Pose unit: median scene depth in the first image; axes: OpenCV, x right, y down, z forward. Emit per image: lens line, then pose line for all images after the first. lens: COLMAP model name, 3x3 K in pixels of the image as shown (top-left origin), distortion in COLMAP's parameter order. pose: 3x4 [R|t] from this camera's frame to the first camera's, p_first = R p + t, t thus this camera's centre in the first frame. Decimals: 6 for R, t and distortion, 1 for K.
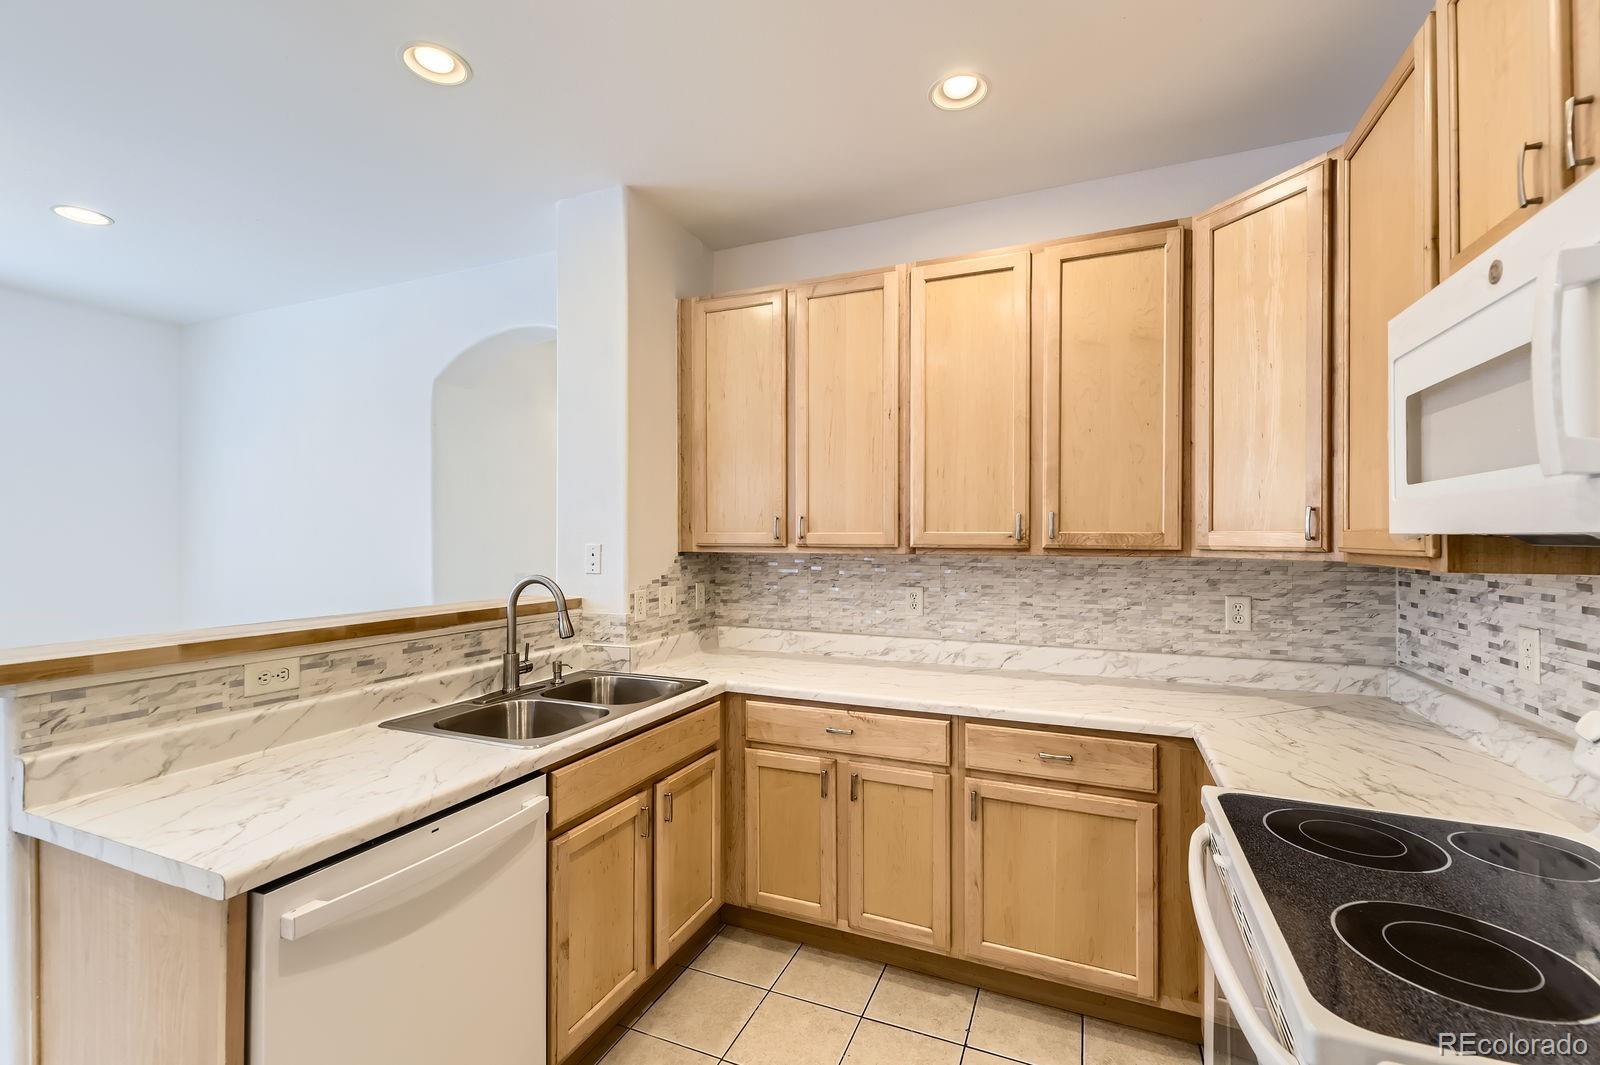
lens RADIAL K [[680.4, 0, 804.1], [0, 680.4, 534.5], [0, 0, 1]] dist [-0.003545, -0.000098]
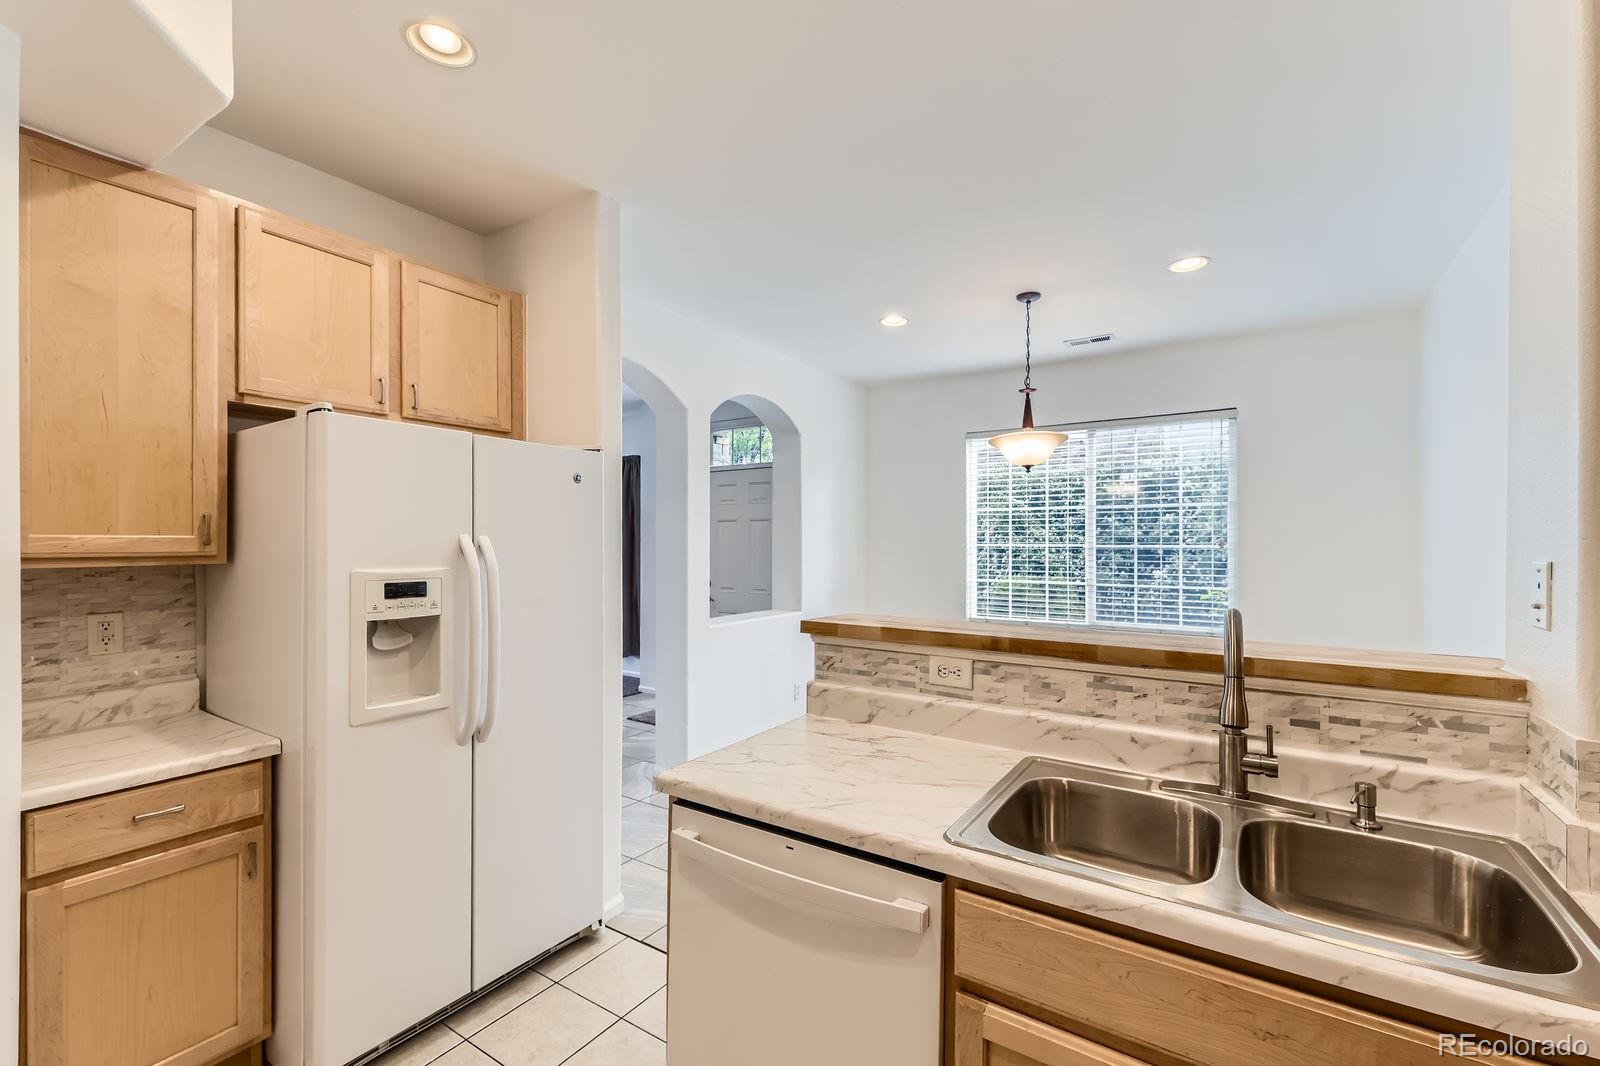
lens RADIAL K [[680.4, 0, 802.4], [0, 680.4, 538.9], [0, 0, 1]] dist [-0.003545, -0.000098]
pose [[-0.187818, -0.004829, -0.982192, 0.326010], [0.001760, 0.999985, -0.005253, 0.002357], [0.982202, -0.002715, -0.187807, 0.972339]]
